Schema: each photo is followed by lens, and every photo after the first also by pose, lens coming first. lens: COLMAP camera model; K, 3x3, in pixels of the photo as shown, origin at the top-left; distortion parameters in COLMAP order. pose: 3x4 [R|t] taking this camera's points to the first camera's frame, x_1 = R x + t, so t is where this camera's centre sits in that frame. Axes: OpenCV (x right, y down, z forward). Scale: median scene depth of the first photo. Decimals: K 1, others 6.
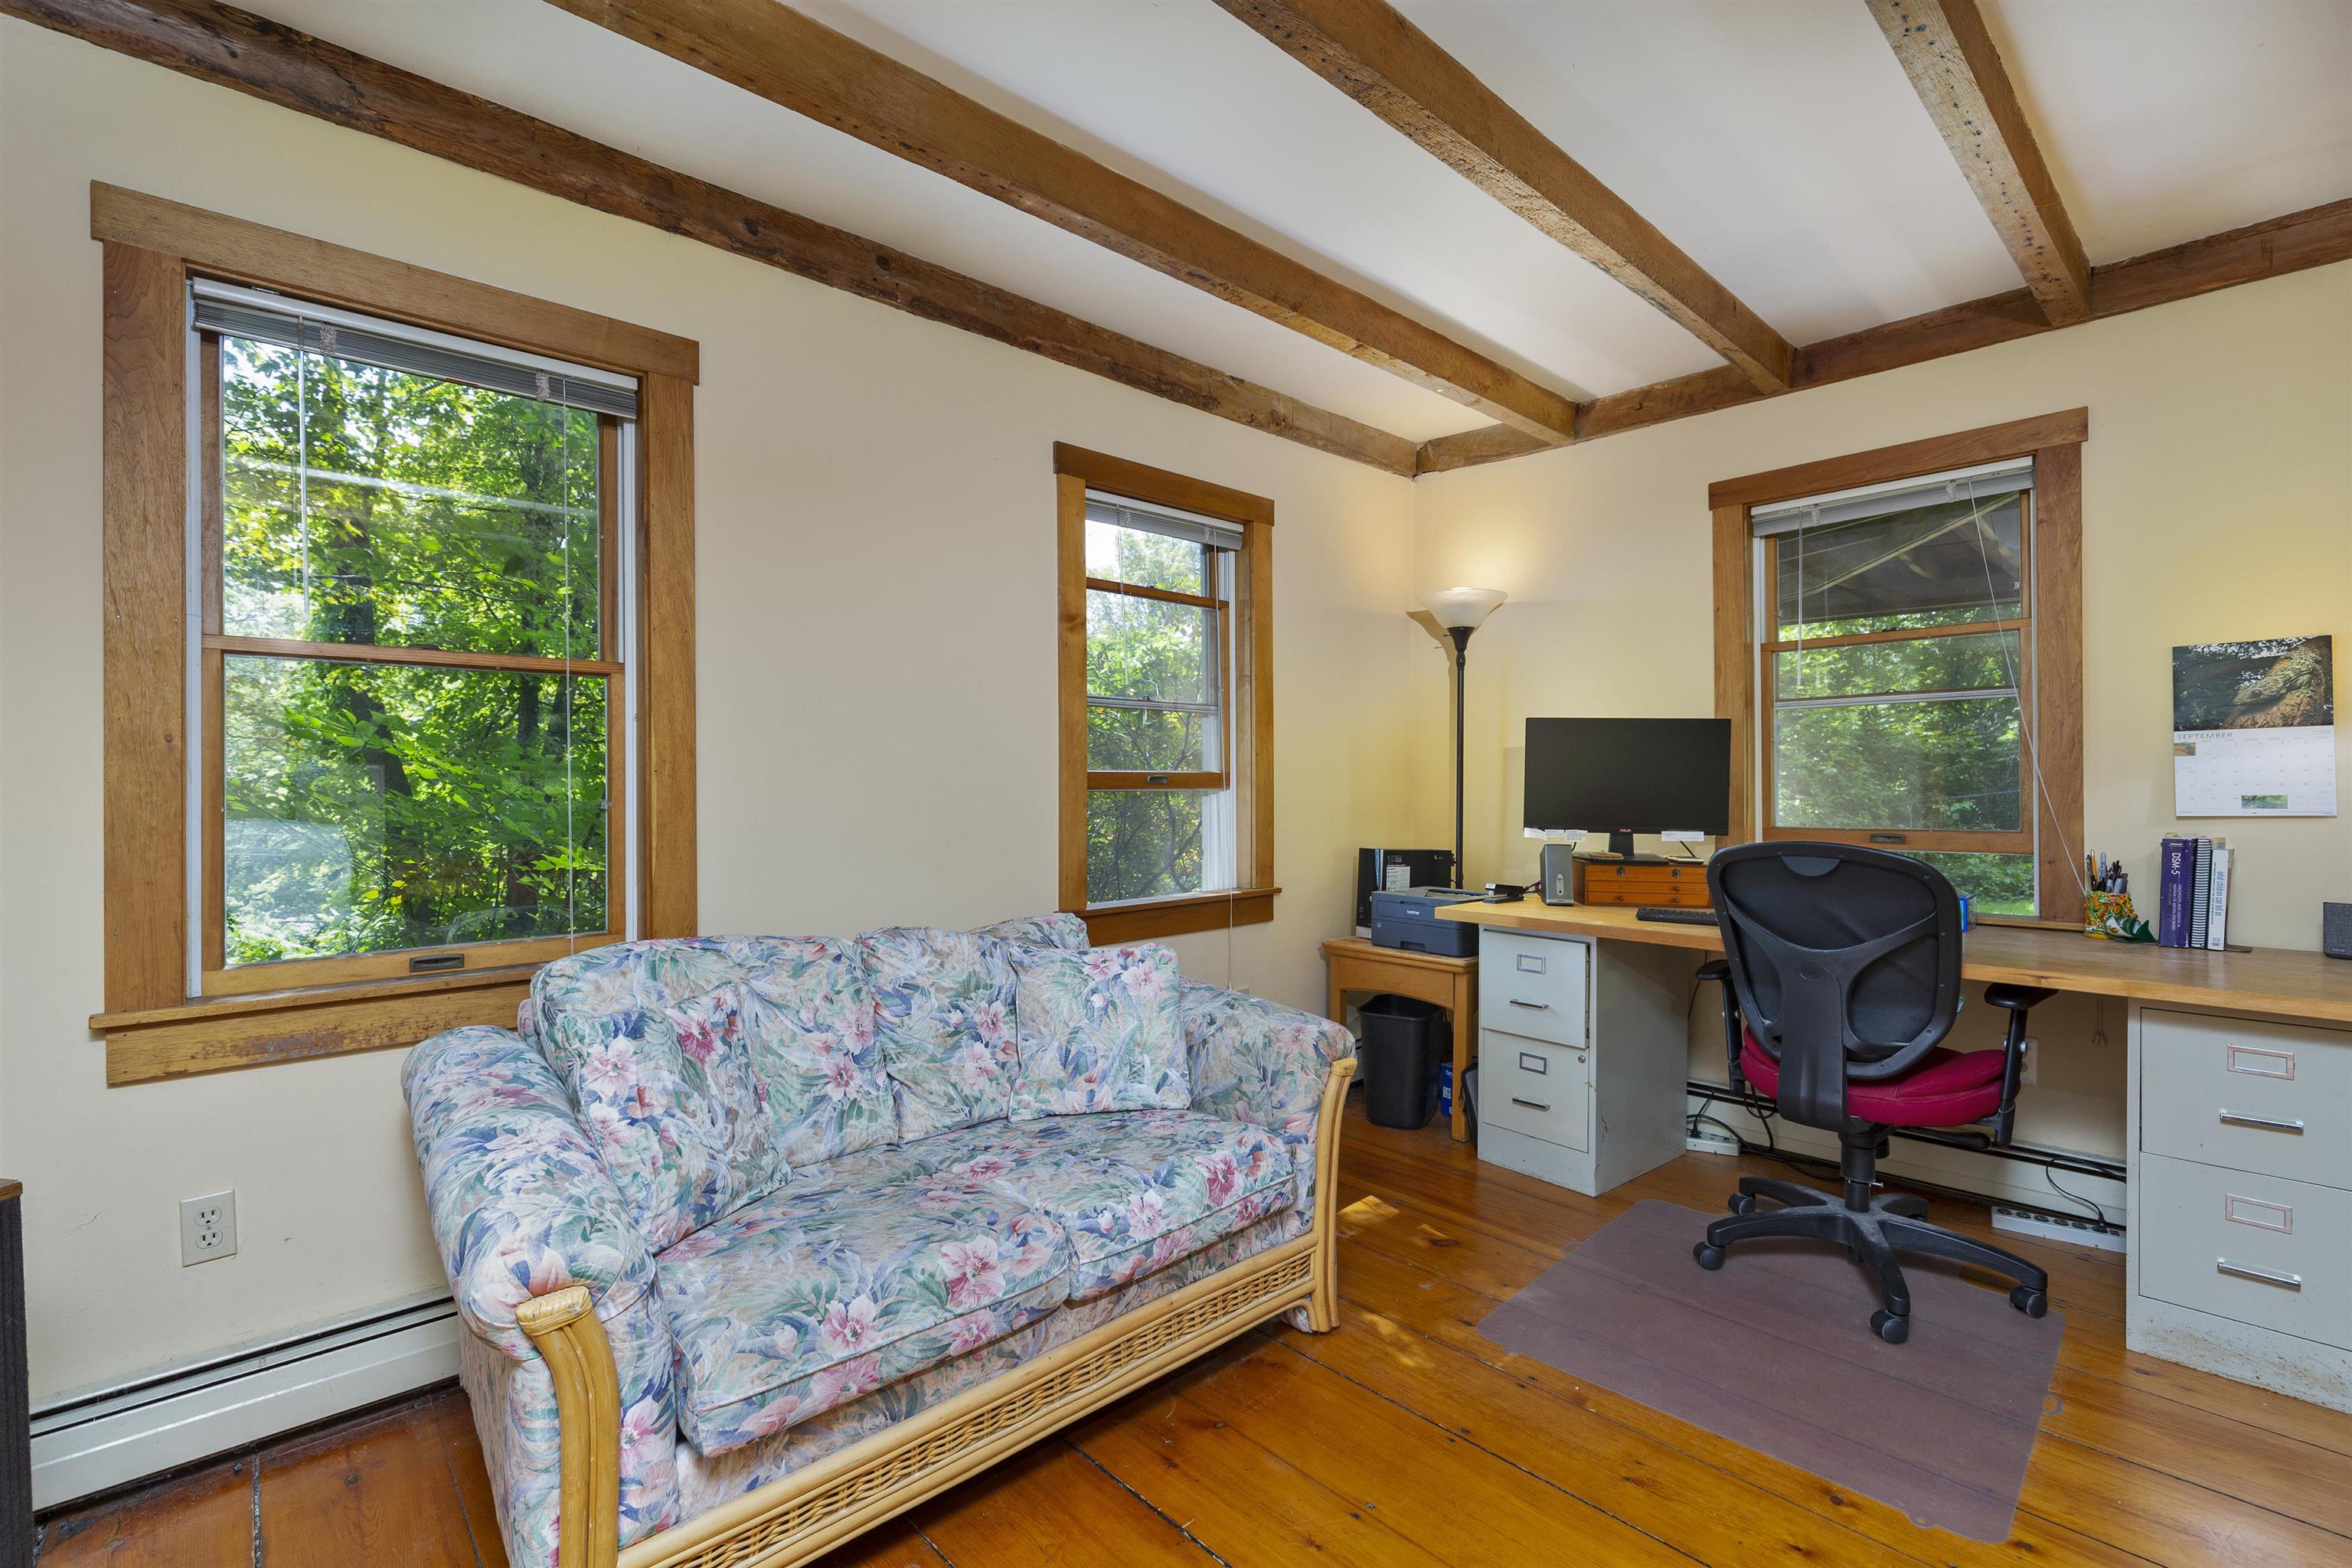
lens RADIAL K [[1047.1, 0, 1171.1], [0, 1047.1, 781.6], [0, 0, 1]] dist [-0.003587, 0.001139]
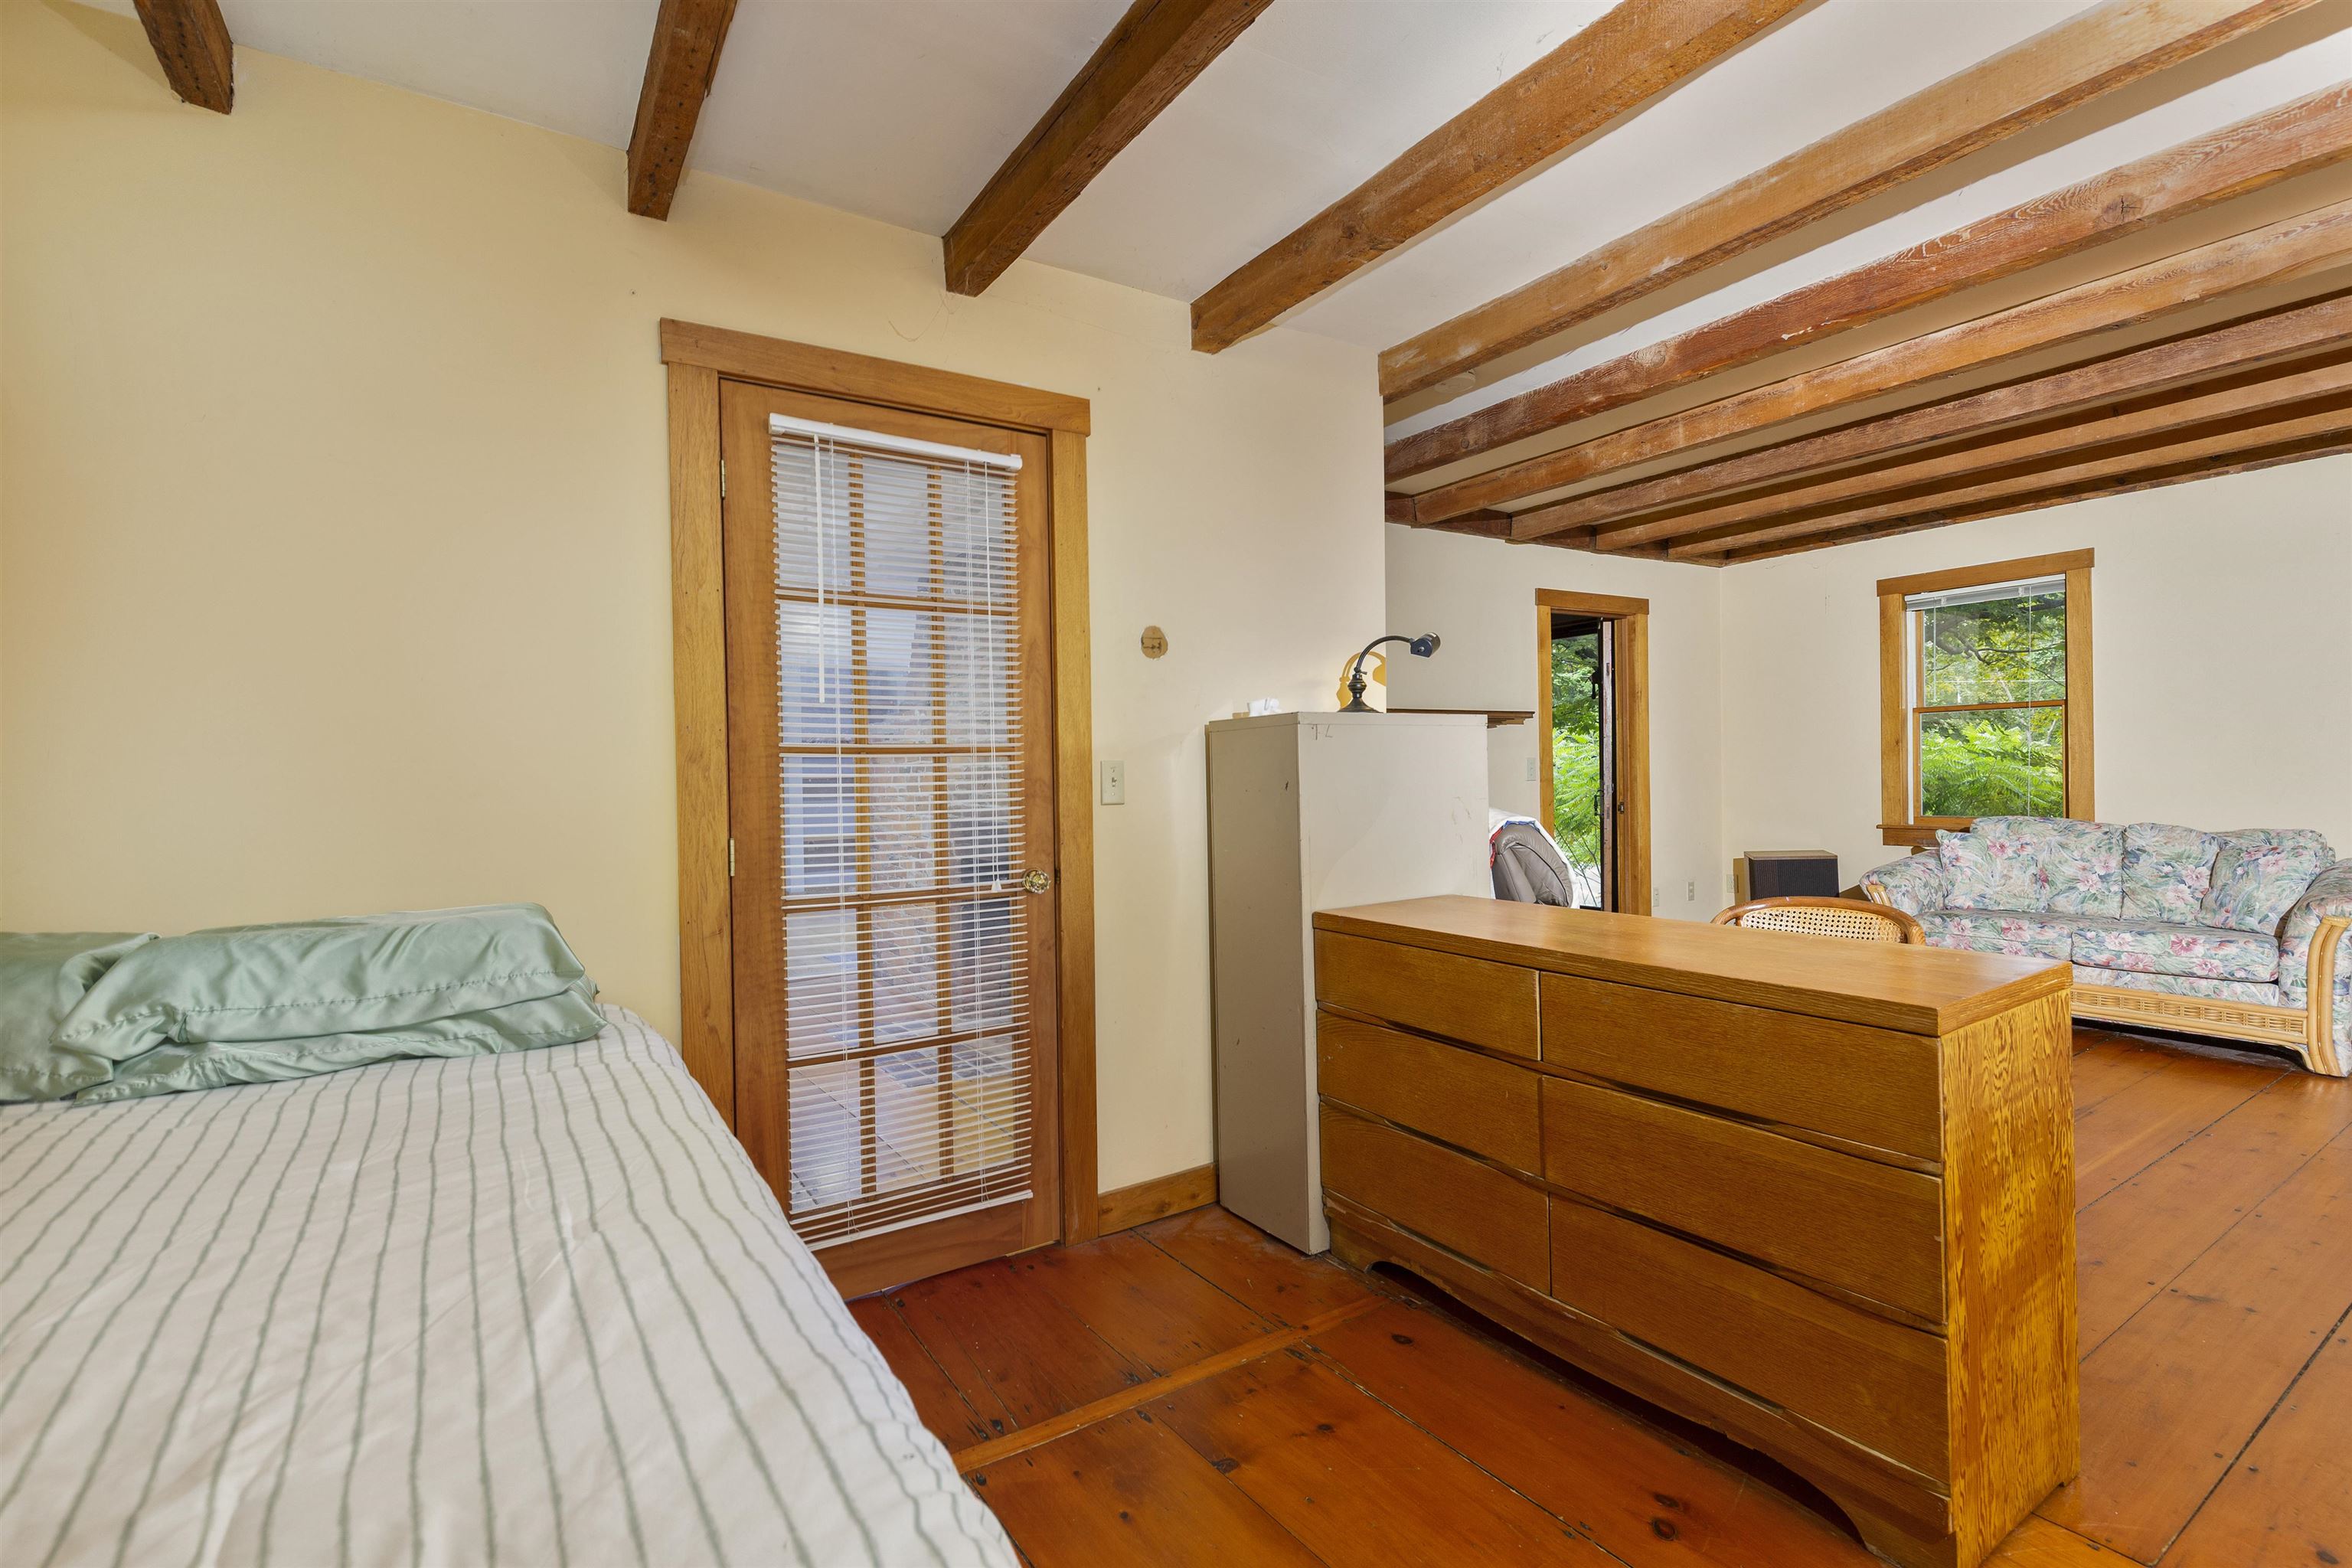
lens RADIAL K [[1047.1, 0, 1183.9], [0, 1047.1, 781.7], [0, 0, 1]] dist [-0.003587, 0.001139]
pose [[-0.172574, 0.015857, -0.984869, 1.981921], [0.022743, 0.999668, 0.012110, -0.007837], [0.984734, -0.020309, -0.172877, -0.473538]]
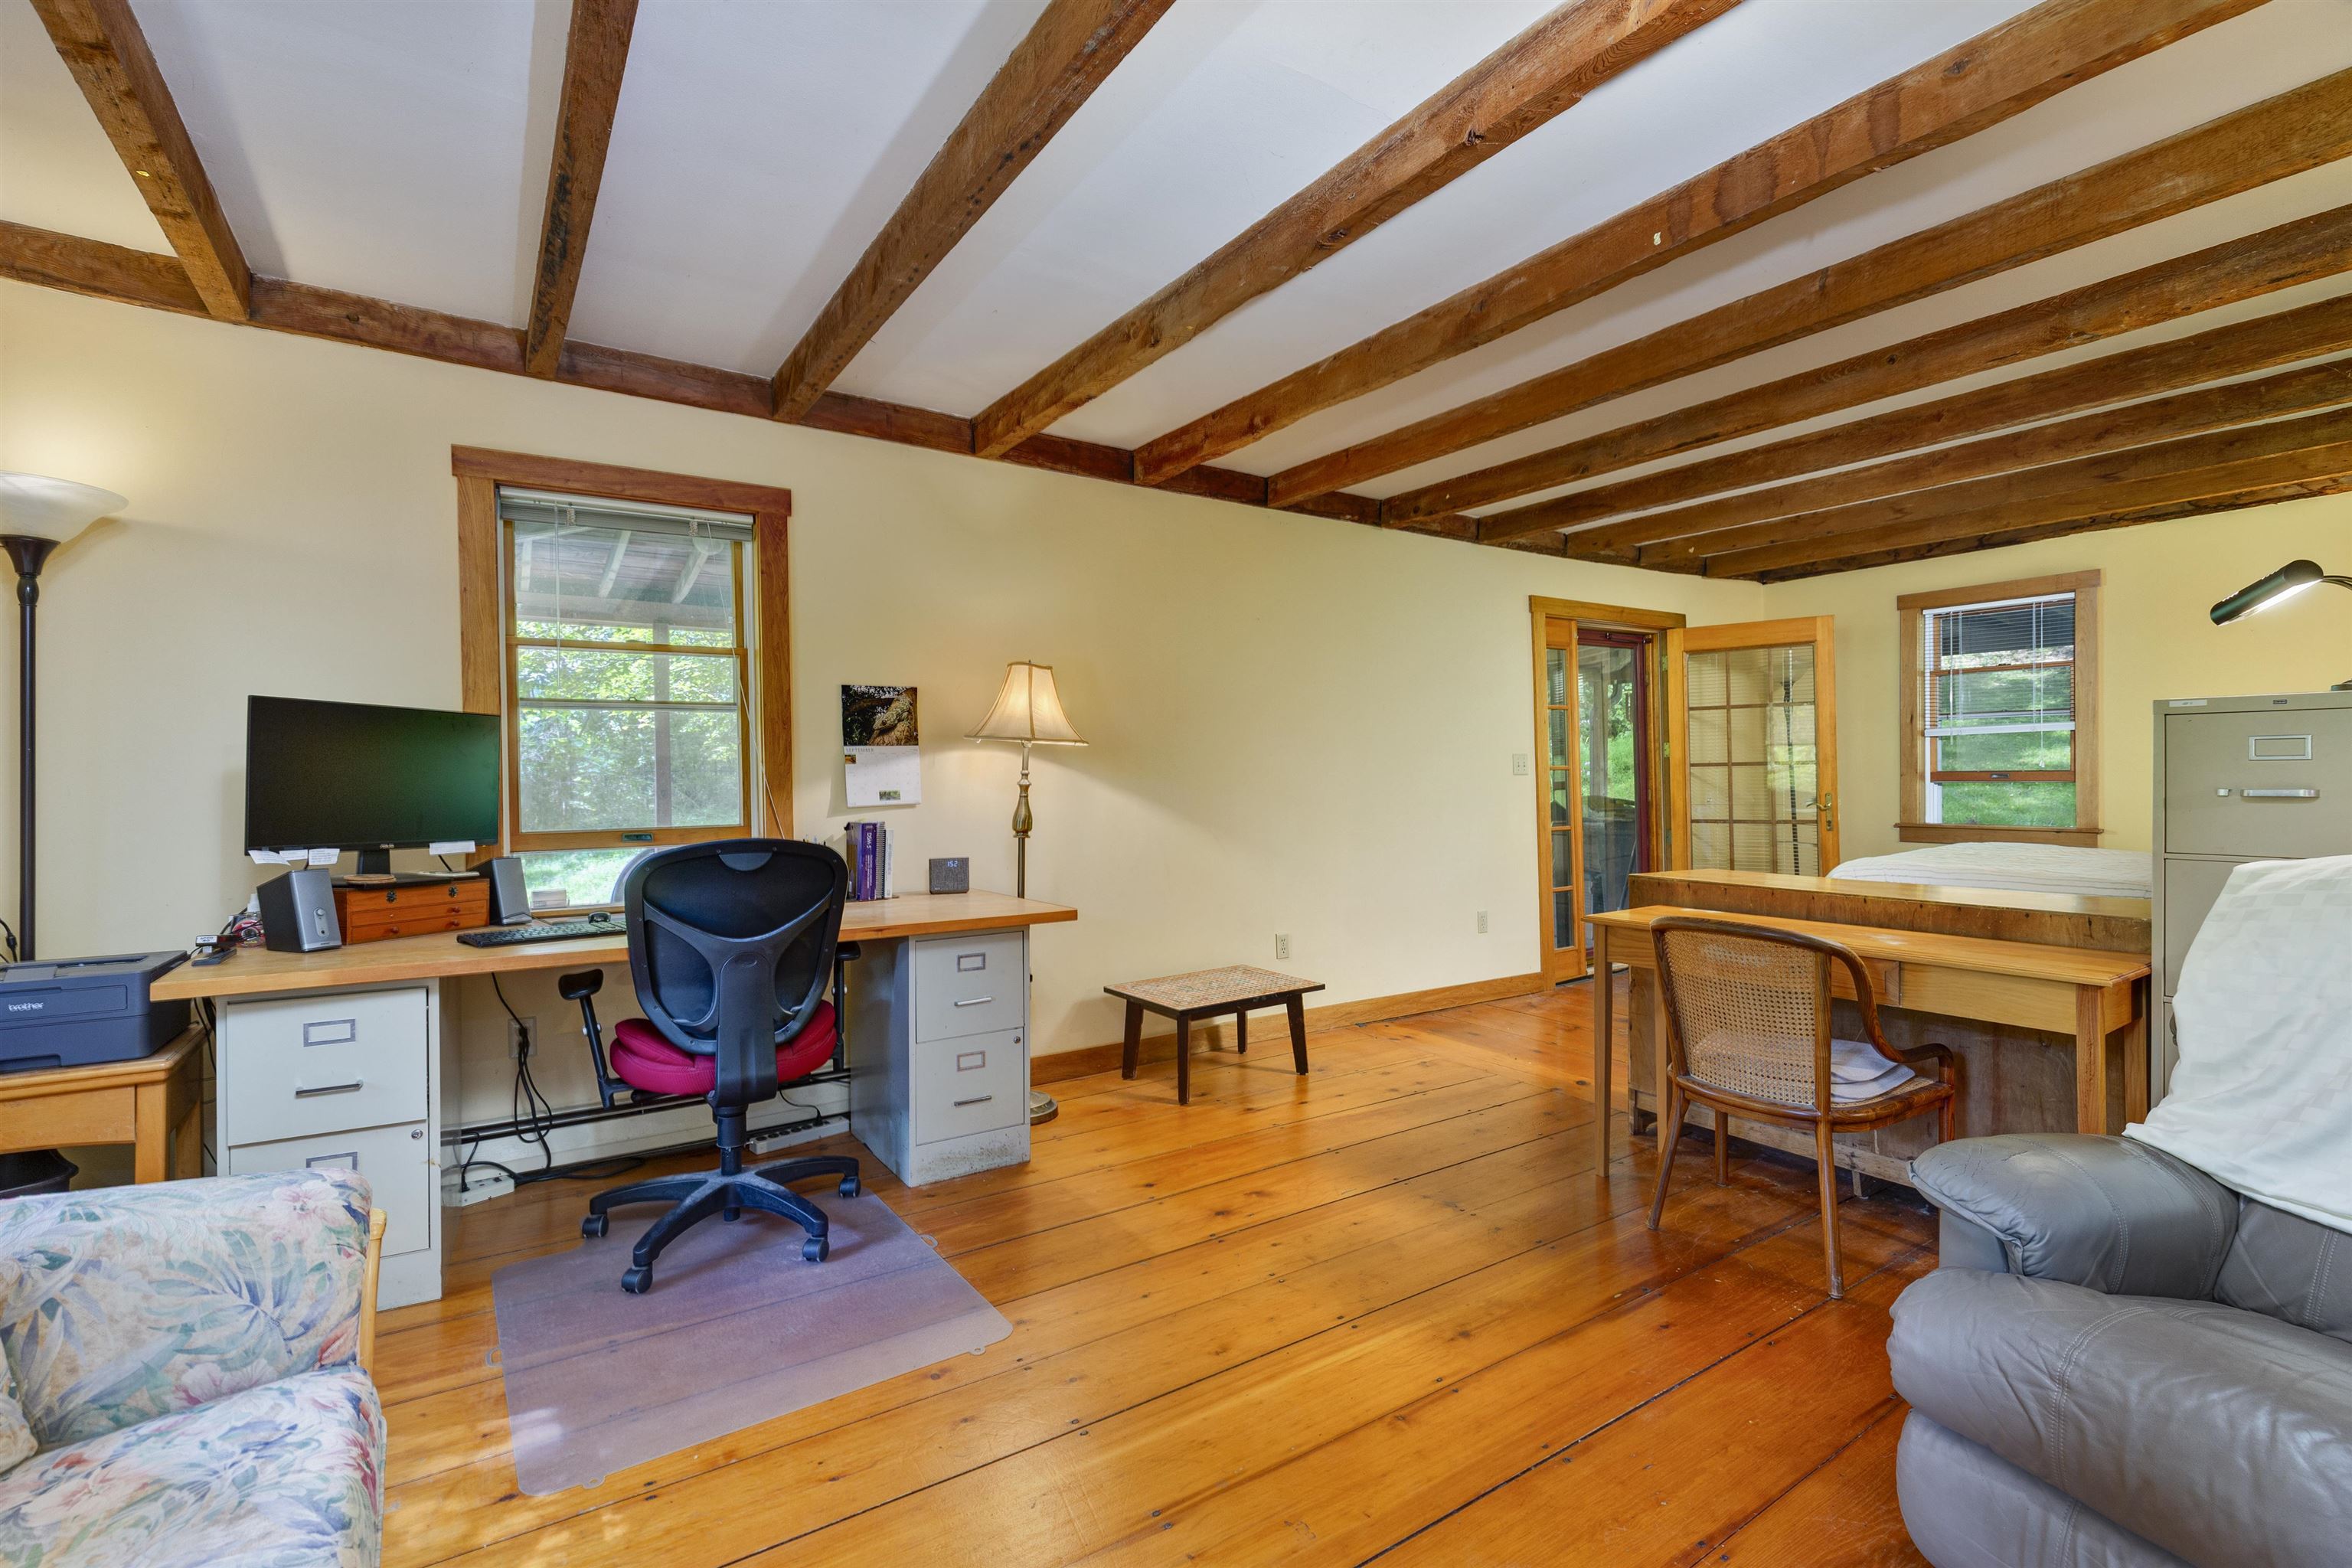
lens RADIAL K [[1047.1, 0, 1172.5], [0, 1047.1, 784.3], [0, 0, 1]] dist [-0.003587, 0.001139]
pose [[0.162522, -0.003773, 0.986698, -0.358023], [0.005755, 0.999979, 0.002876, 0.001123], [-0.986688, 0.005211, 0.162541, 0.372091]]
